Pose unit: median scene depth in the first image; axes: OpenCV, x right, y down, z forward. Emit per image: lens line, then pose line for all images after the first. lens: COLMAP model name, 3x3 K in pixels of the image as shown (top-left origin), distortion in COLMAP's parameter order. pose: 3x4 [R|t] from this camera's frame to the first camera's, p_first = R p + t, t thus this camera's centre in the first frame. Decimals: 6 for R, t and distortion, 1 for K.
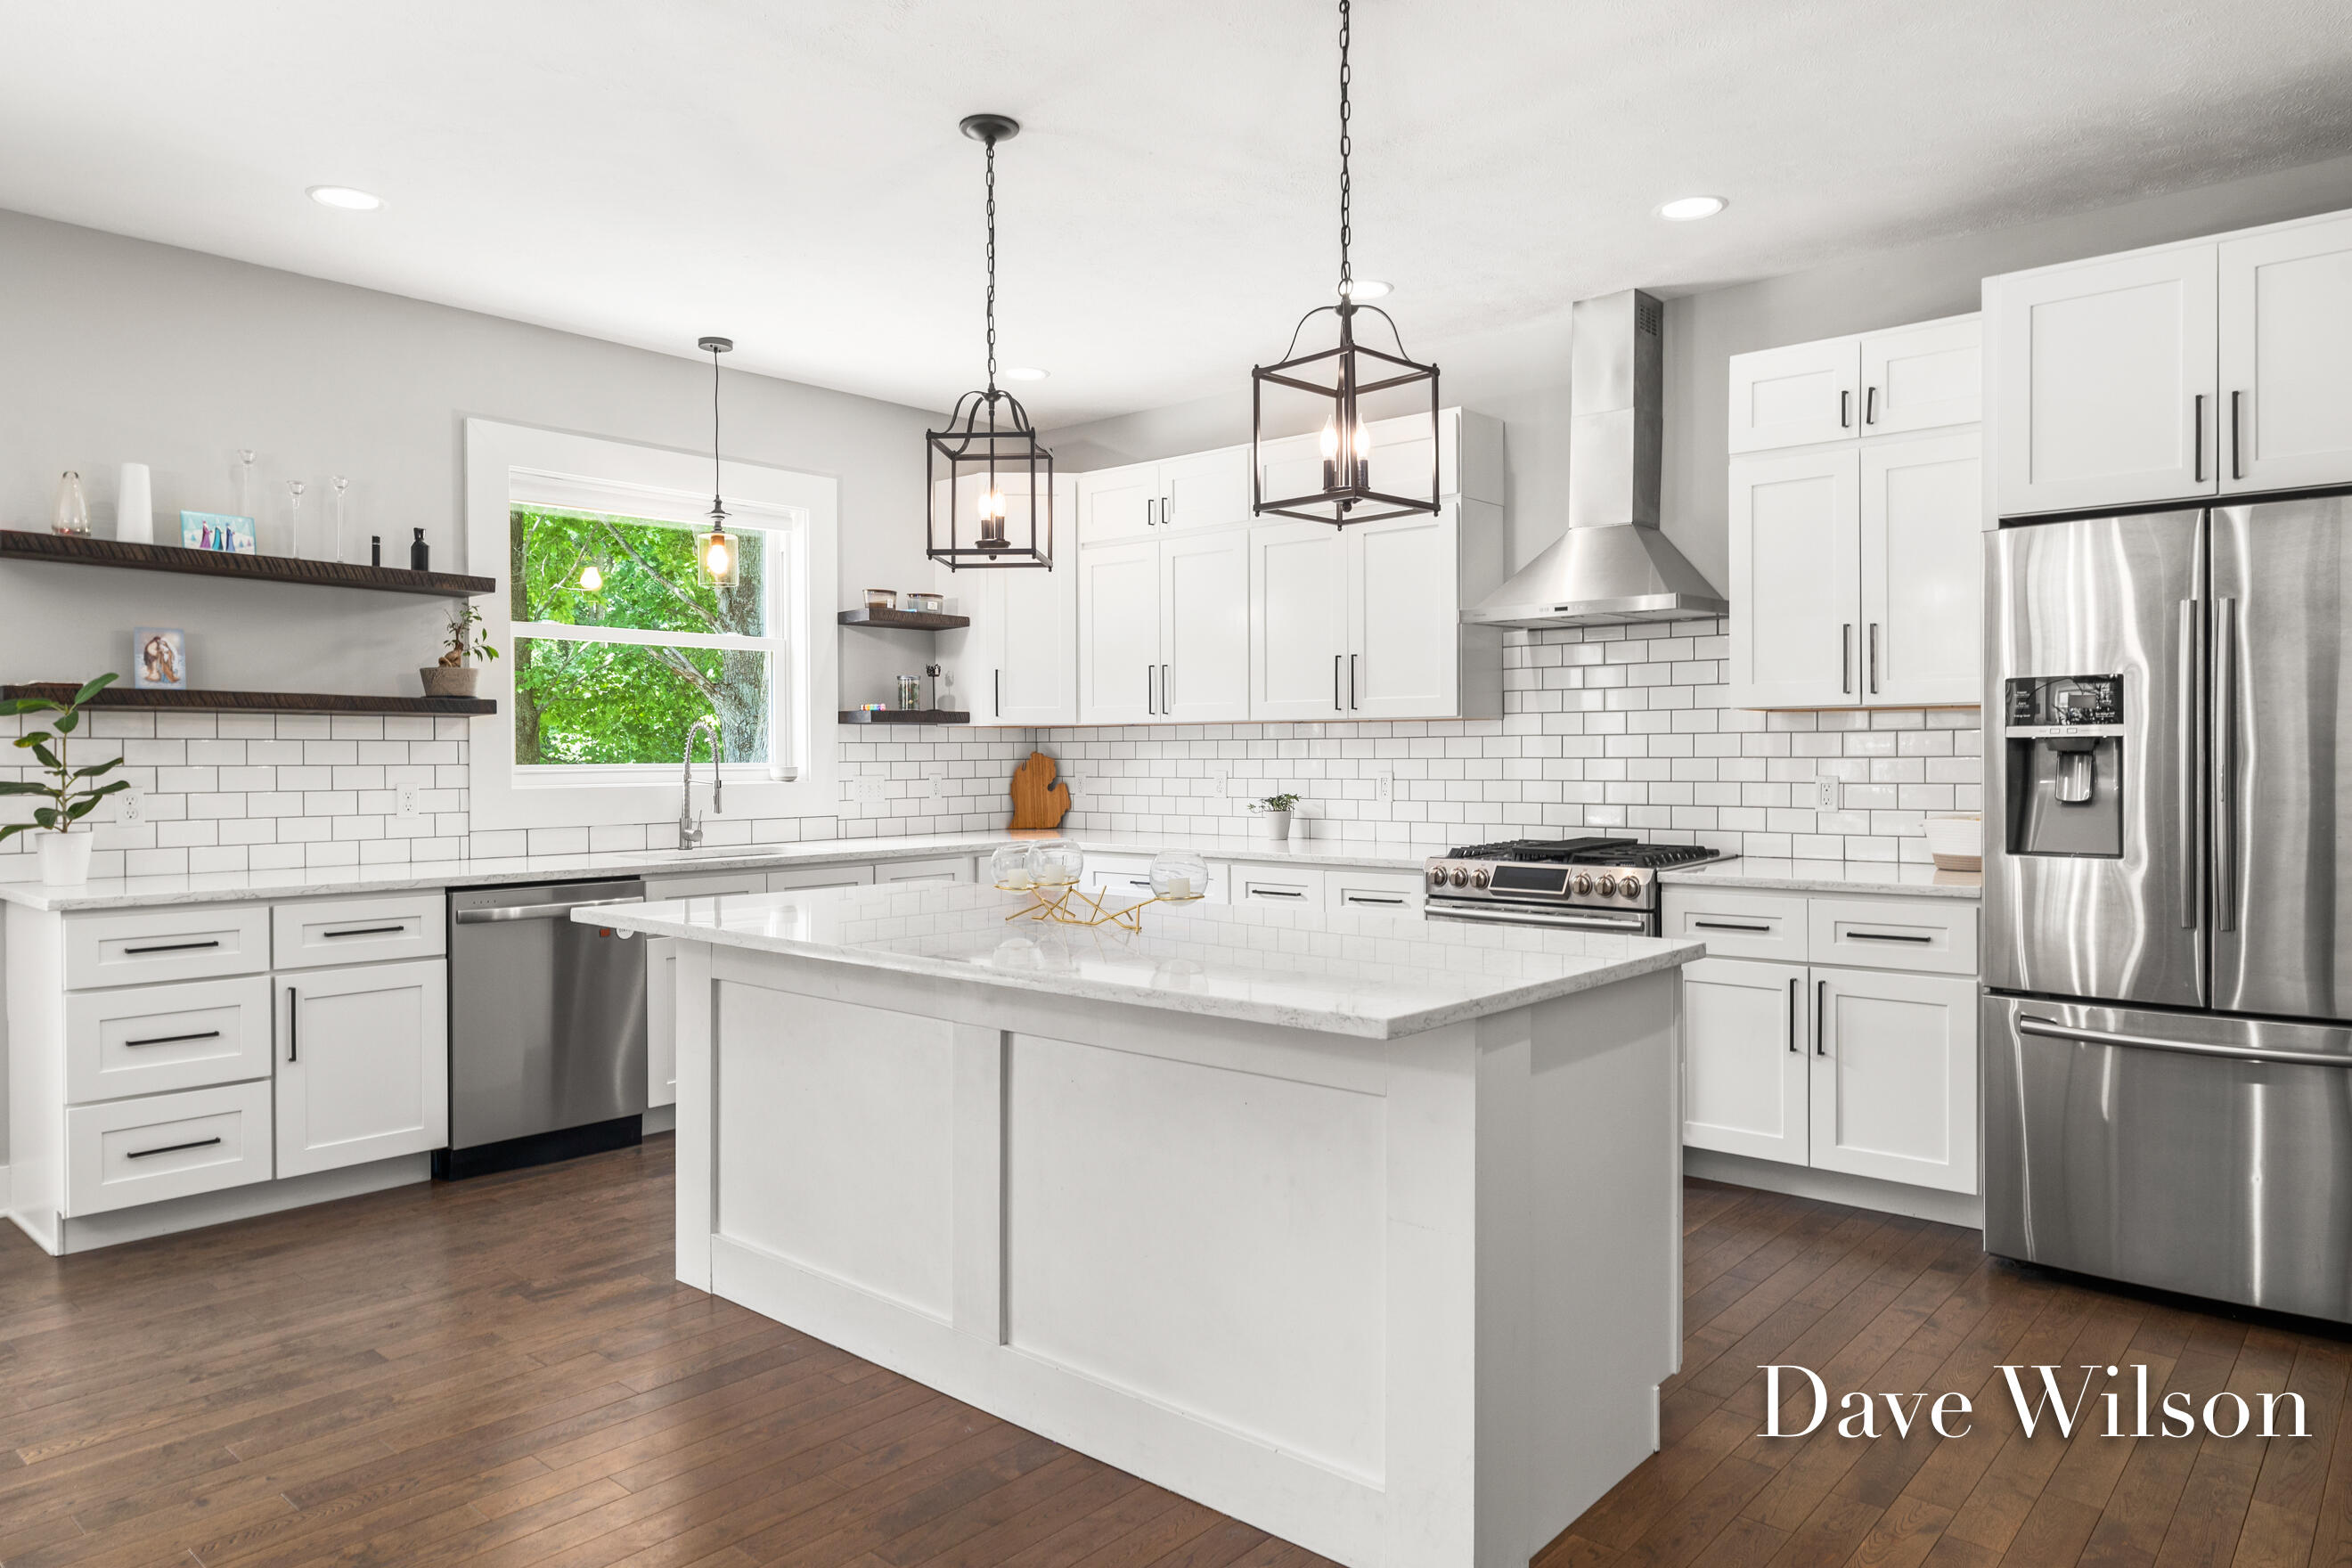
lens RADIAL K [[1492.1, 0, 1176.4], [0, 1492.1, 779.3], [0, 0, 1]] dist [-0.001217, 0.006394]
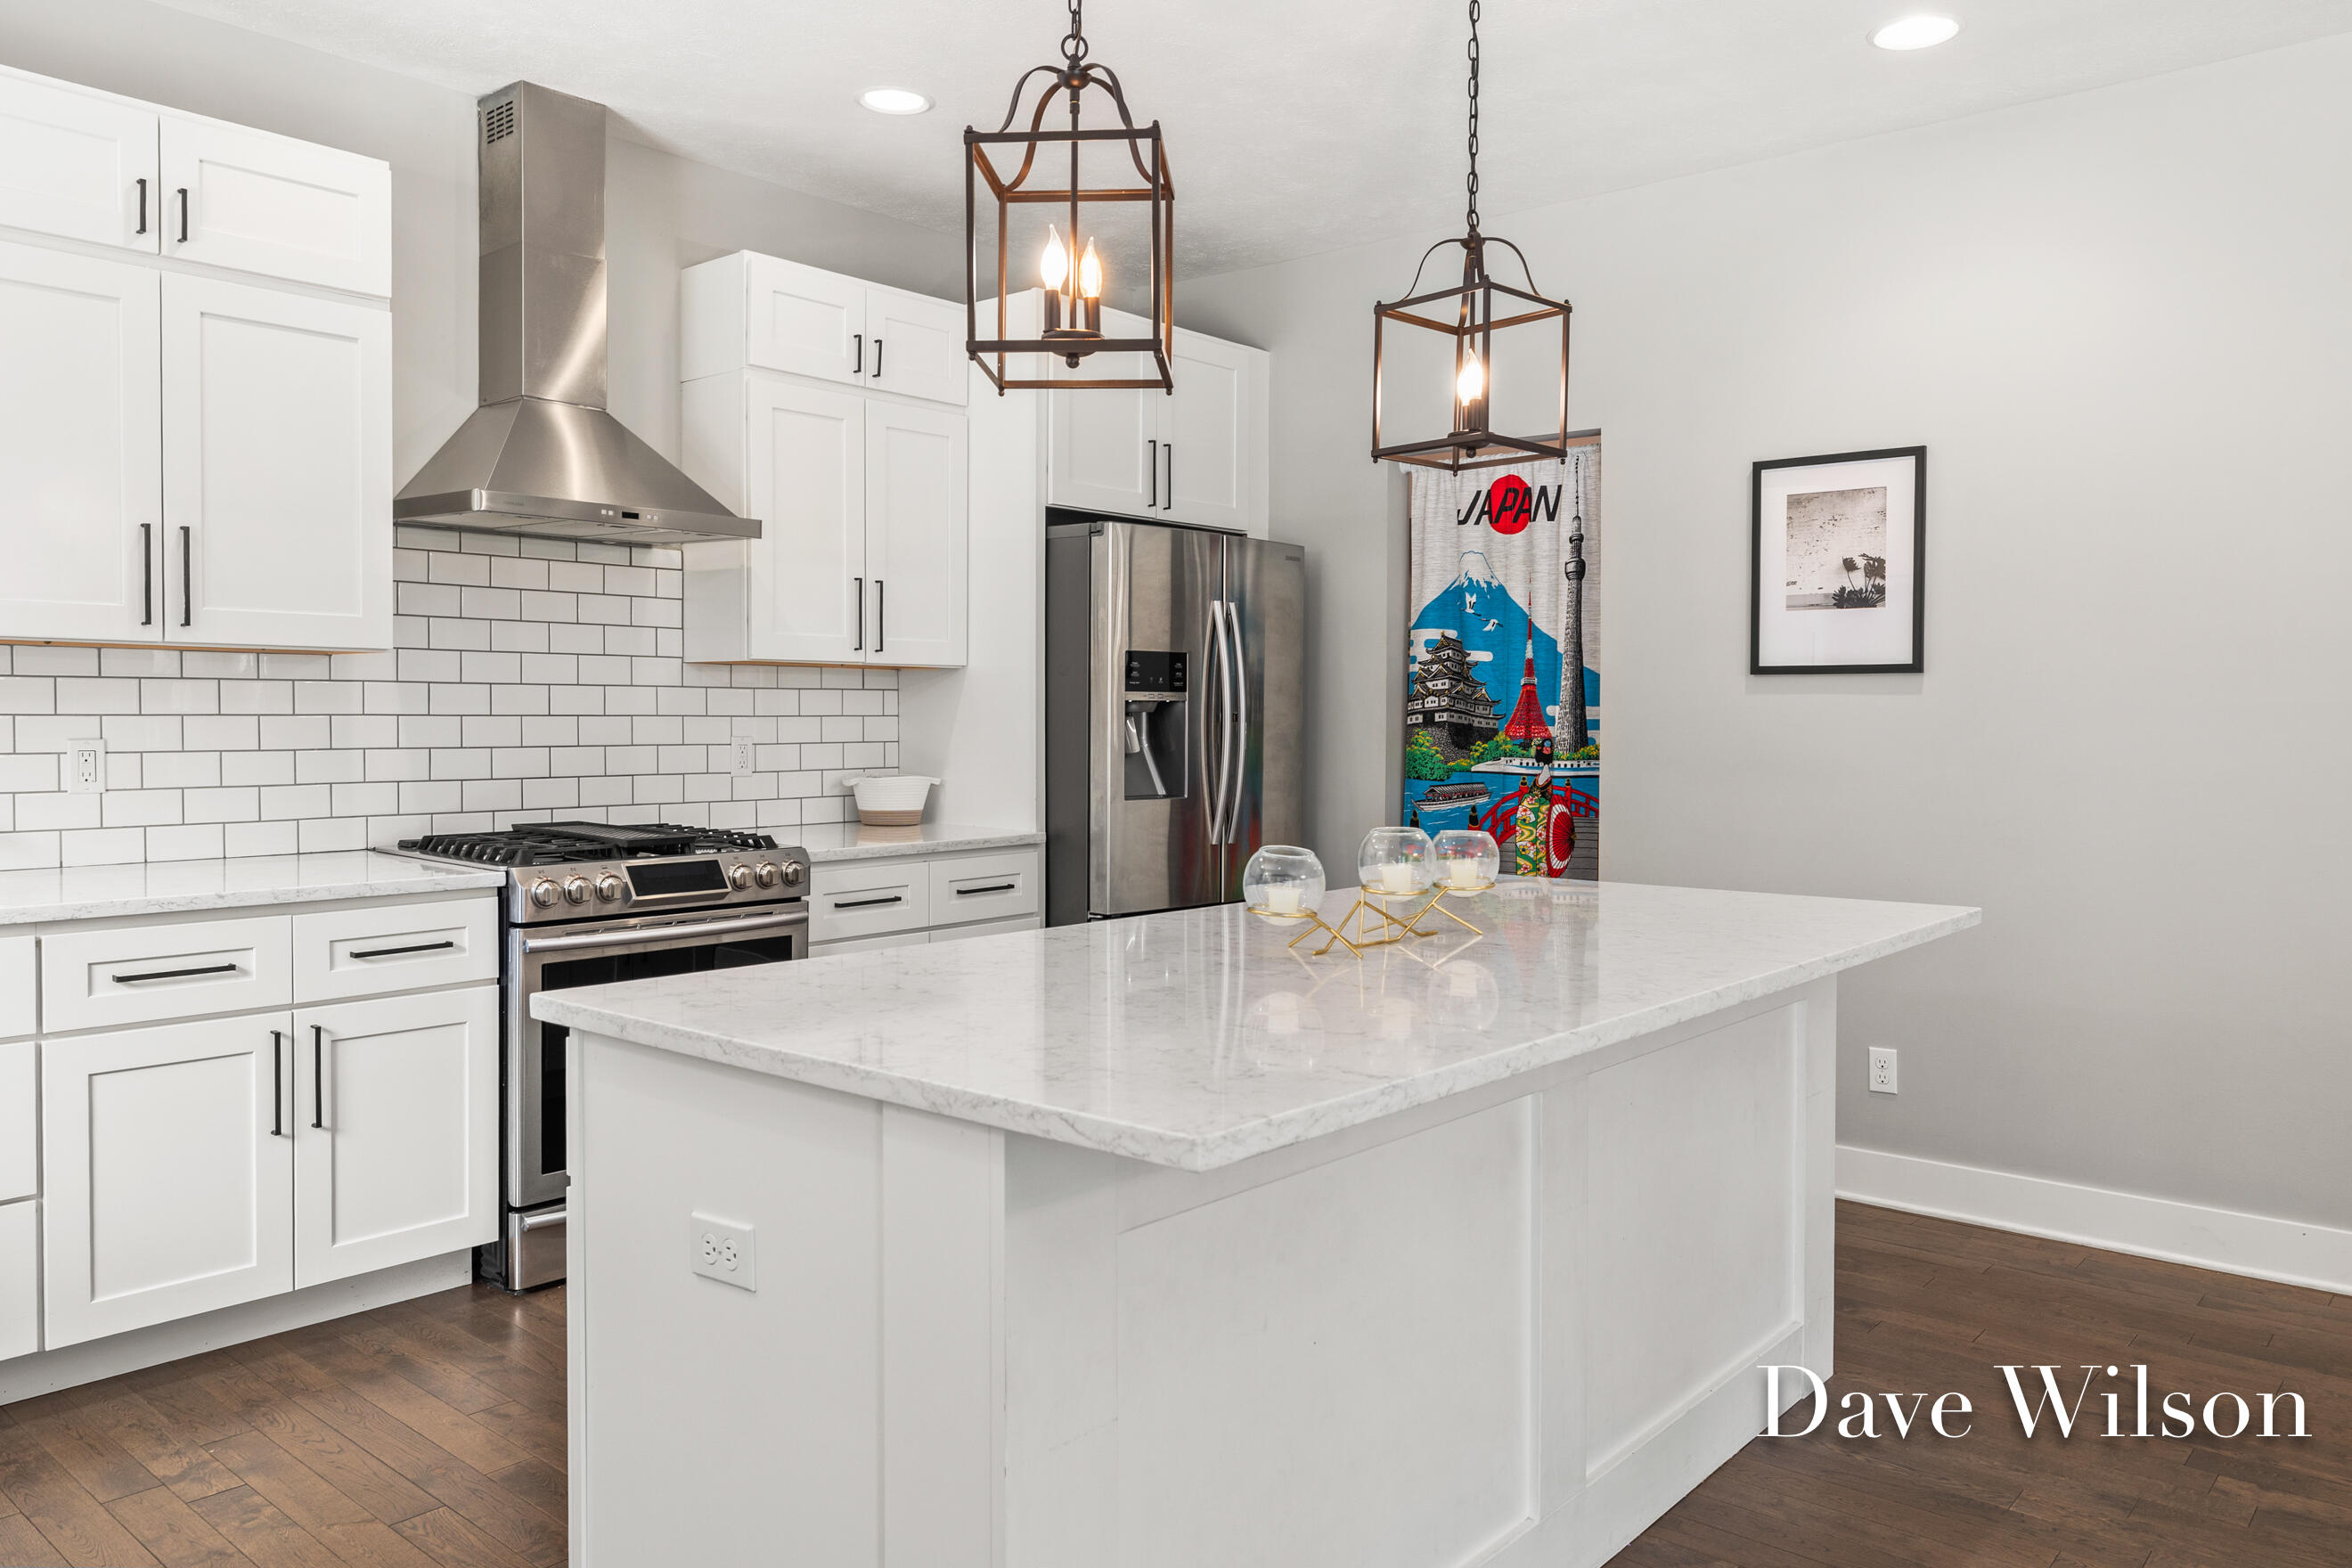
lens RADIAL K [[1738.3, 0, 1180.9], [0, 1738.3, 765.9], [0, 0, 1]] dist [0.039206, -0.000086]
pose [[-0.015970, -0.028247, 0.999473, -0.591264], [0.010709, 0.999539, 0.028420, -0.010785], [-0.999815, 0.011158, -0.015660, 0.700014]]
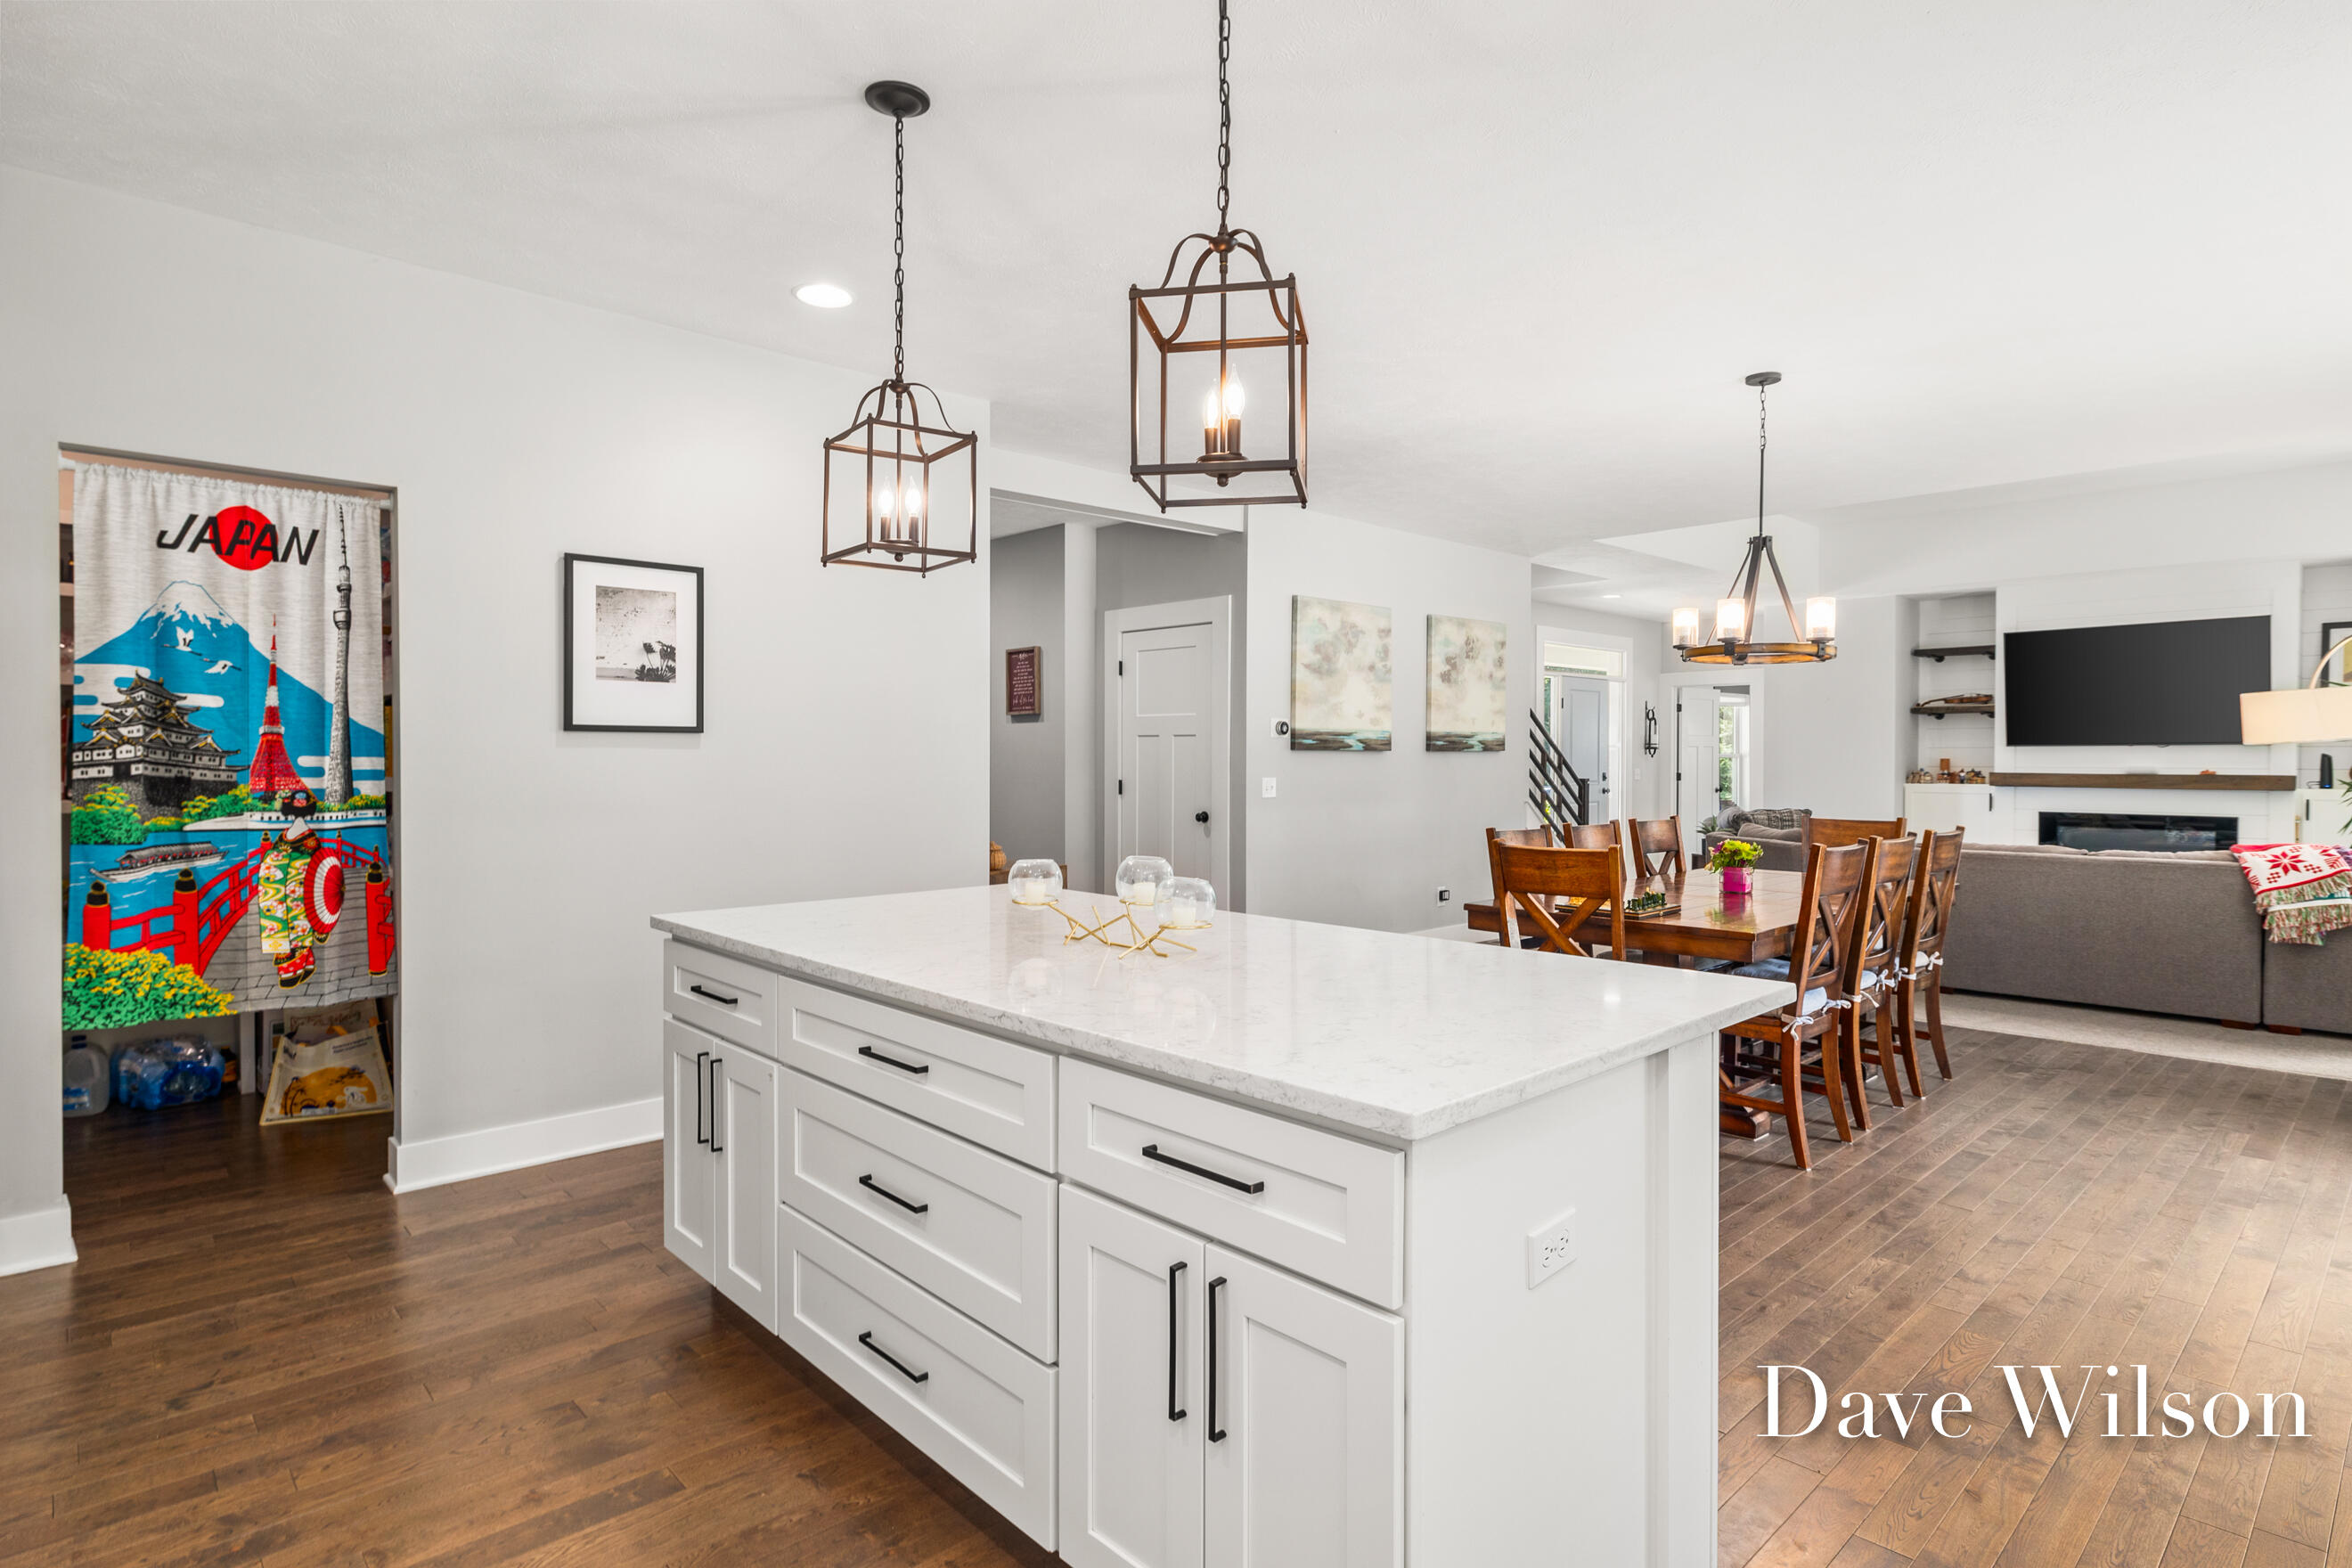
lens RADIAL K [[1193.9, 0, 1180.5], [0, 1193.9, 780.6], [0, 0, 1]] dist [0.004463, 0.000491]
pose [[-0.995049, -0.000073, 0.099383, -0.129801], [0.003137, 0.999479, 0.032136, -0.021262], [-0.099334, 0.032289, -0.994530, 1.093396]]
